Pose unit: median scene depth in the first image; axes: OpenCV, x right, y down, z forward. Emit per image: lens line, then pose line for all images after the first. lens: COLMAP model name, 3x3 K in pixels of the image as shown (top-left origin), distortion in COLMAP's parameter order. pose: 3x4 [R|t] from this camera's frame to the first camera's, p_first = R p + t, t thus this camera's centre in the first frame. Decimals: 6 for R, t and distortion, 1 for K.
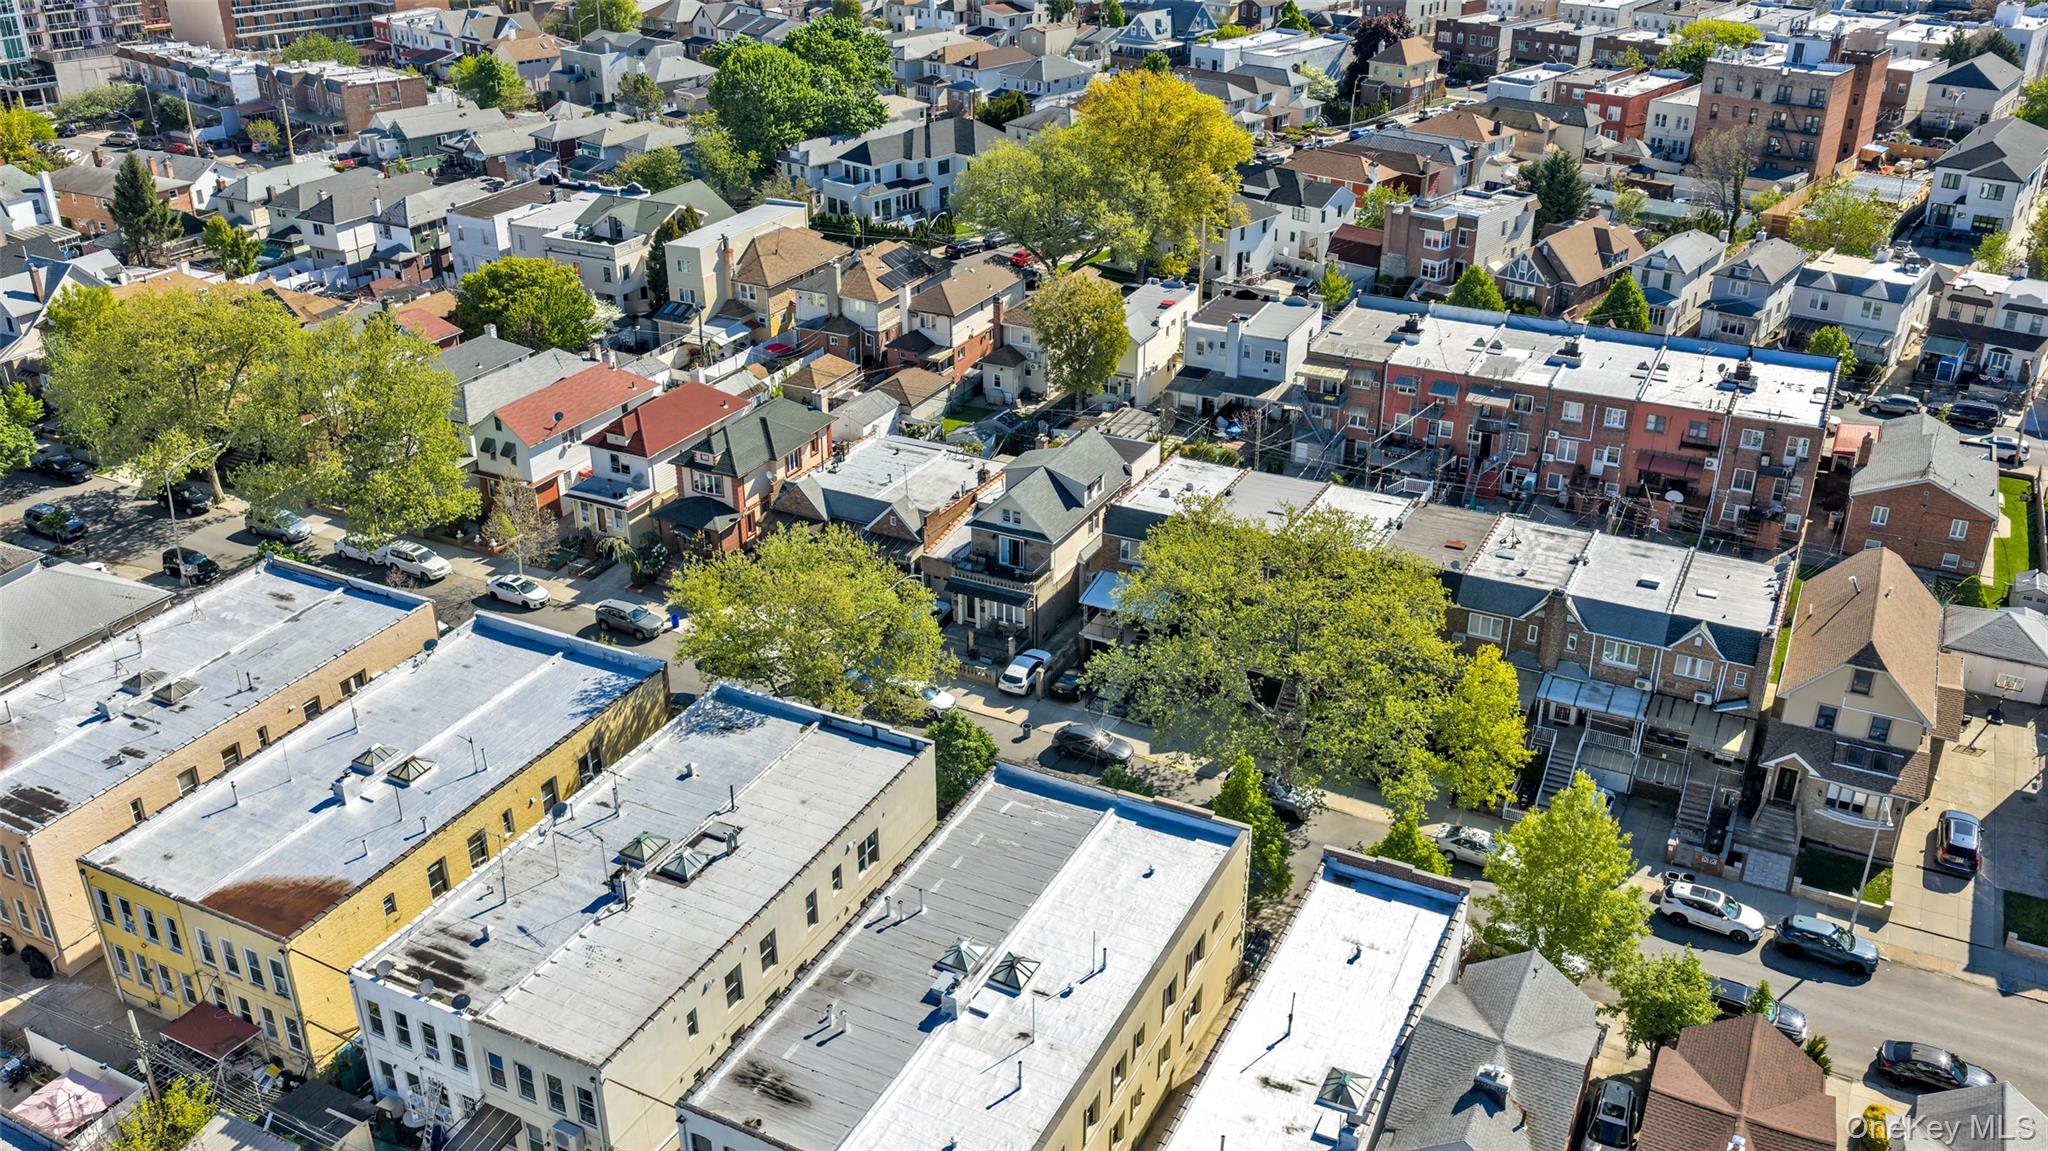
lens RADIAL K [[1661.7, 0, 1024.0], [0, 1661.7, 575.5], [0, 0, 1]] dist [0.004049, 0.000775]
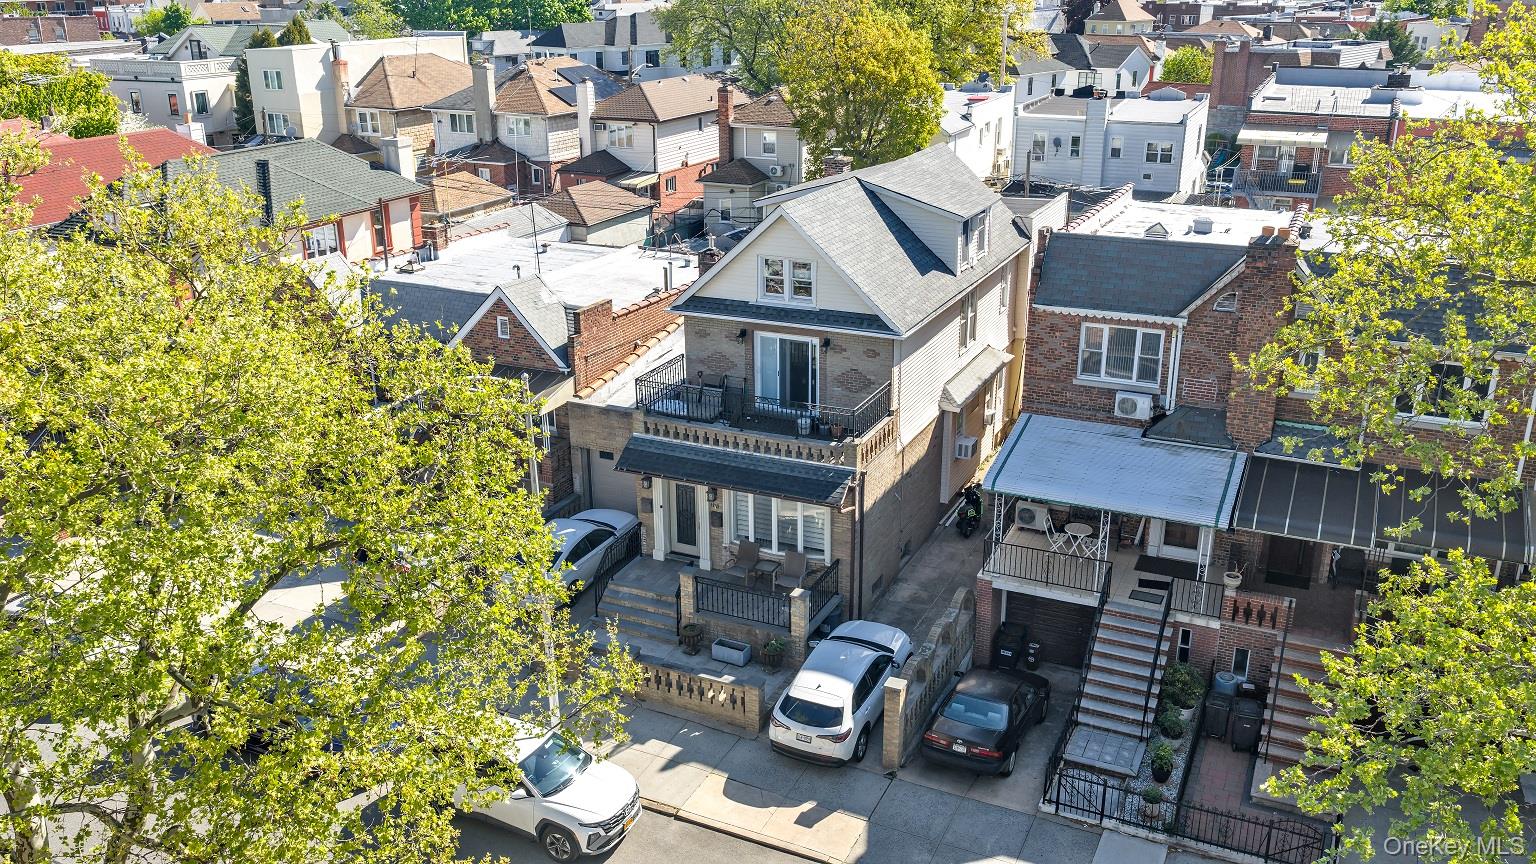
lens RADIAL K [[1246.3, 0, 768.0], [0, 1246.3, 432.0], [0, 0, 1]] dist [0.004049, 0.000775]
pose [[0.999417, -0.014379, 0.030967, -0.020788], [0.017706, 0.993774, -0.109996, 0.031092], [-0.029192, 0.110480, 0.993450, 0.684772]]
